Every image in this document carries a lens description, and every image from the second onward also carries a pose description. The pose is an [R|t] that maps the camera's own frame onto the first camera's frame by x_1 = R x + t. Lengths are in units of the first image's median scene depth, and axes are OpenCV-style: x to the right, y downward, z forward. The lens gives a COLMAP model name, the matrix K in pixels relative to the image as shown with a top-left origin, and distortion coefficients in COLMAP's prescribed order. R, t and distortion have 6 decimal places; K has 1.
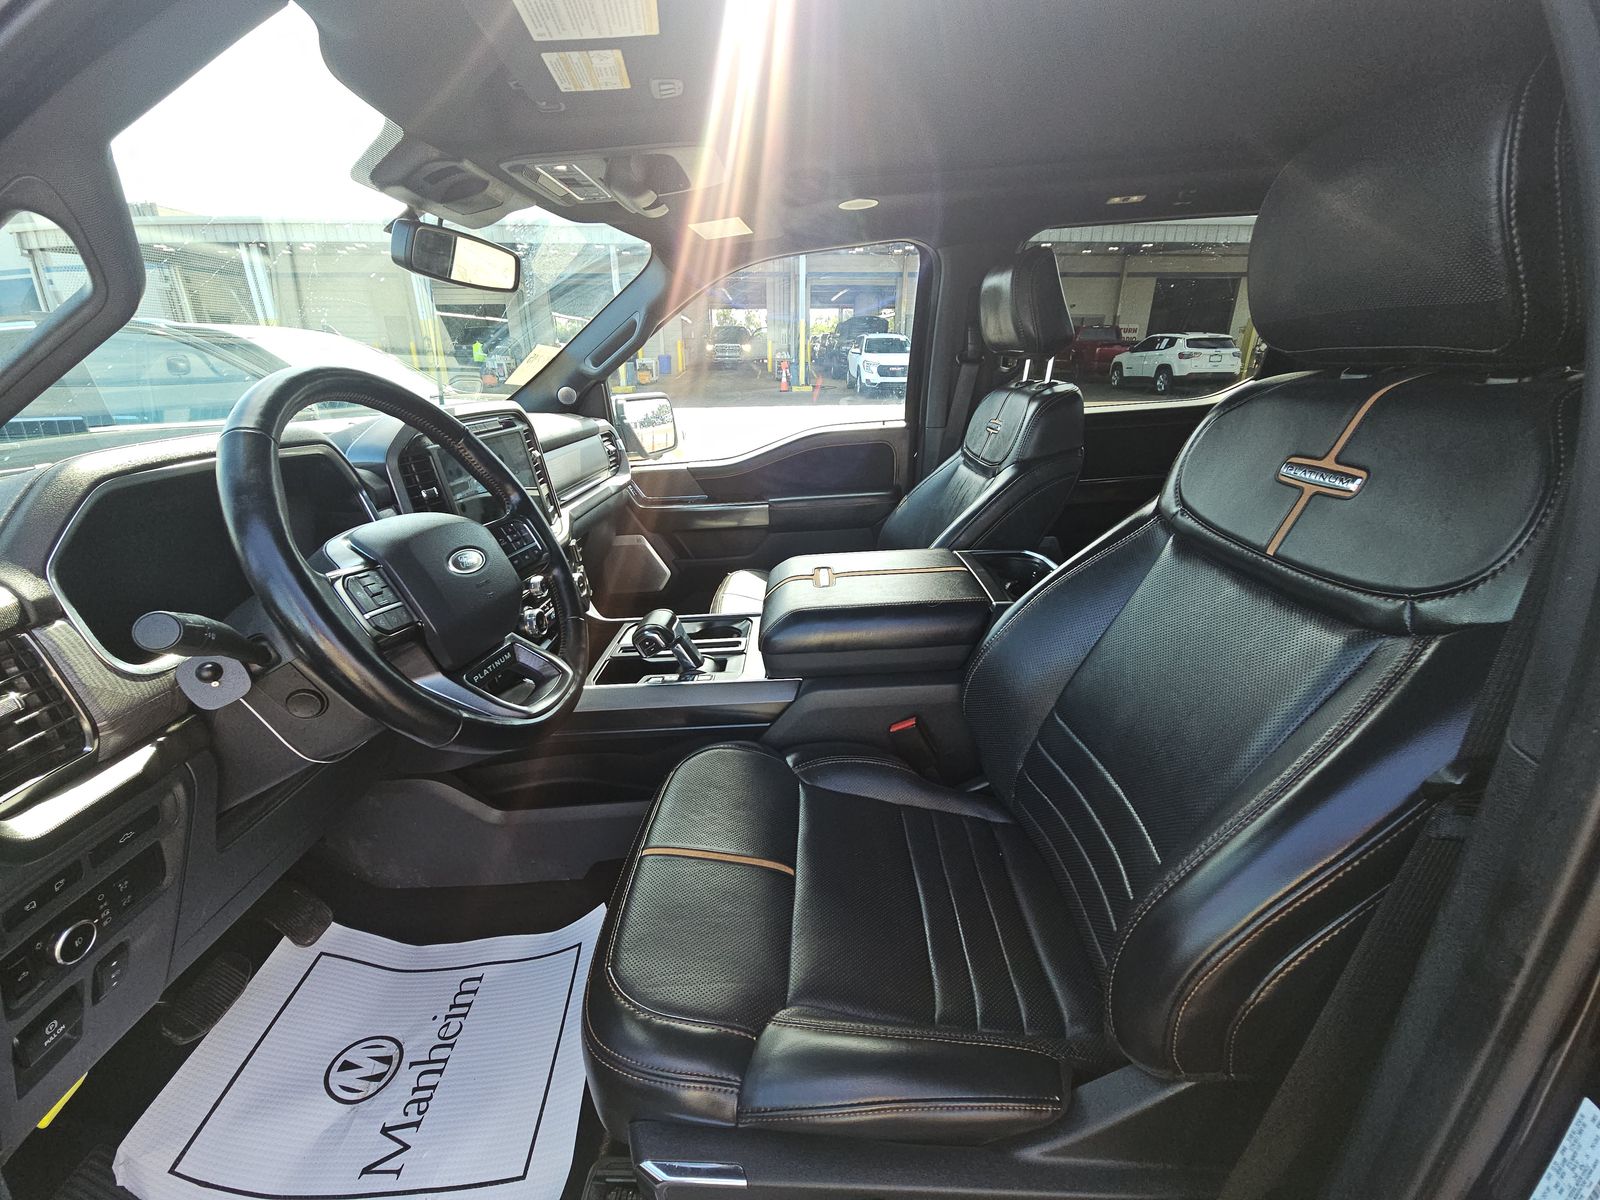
lens RADIAL K [[651.9, 0, 793.4], [0, 651.9, 595.4], [0, 0, 1]] dist [0.003768, -0.004527]
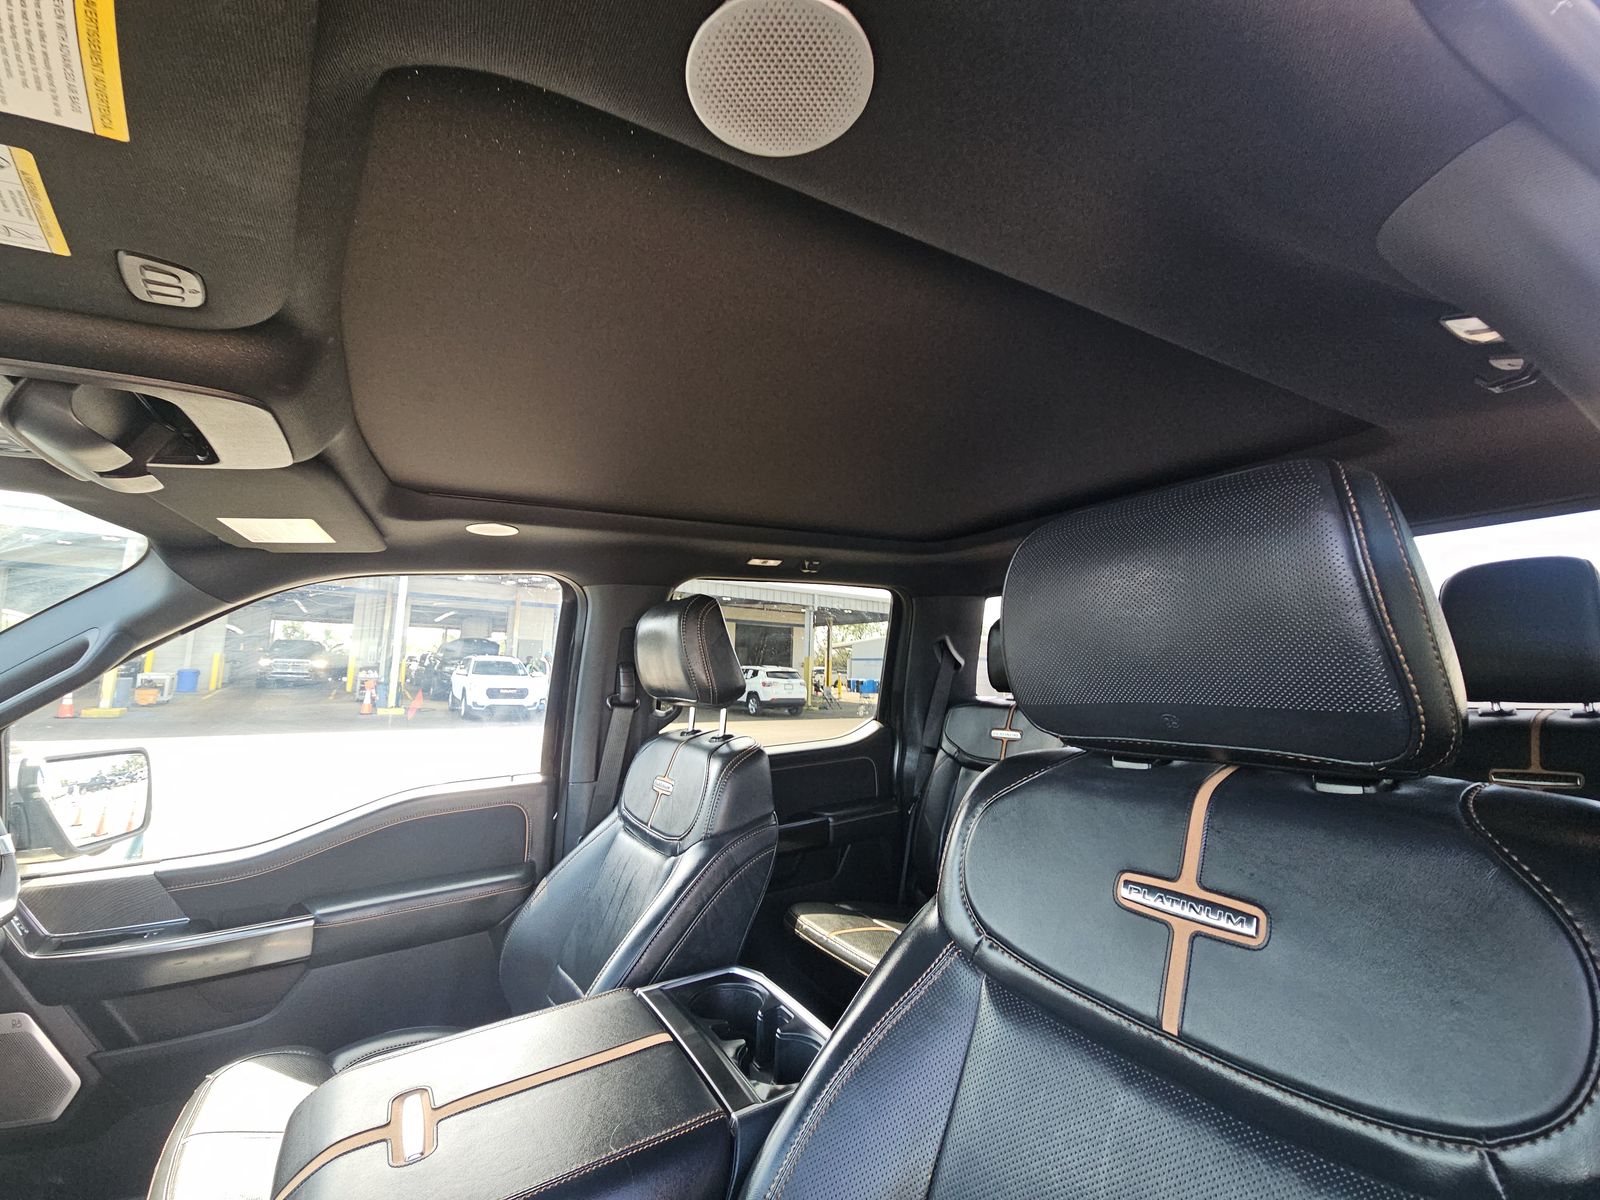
lens RADIAL K [[651.9, 0, 793.4], [0, 651.9, 595.4], [0, 0, 1]] dist [0.003768, -0.004527]
pose [[0.847567, 0.092323, 0.522597, -0.004256], [0.159482, 0.894921, -0.416752, -0.091353], [-0.506159, 0.436570, 0.743781, 0.175759]]
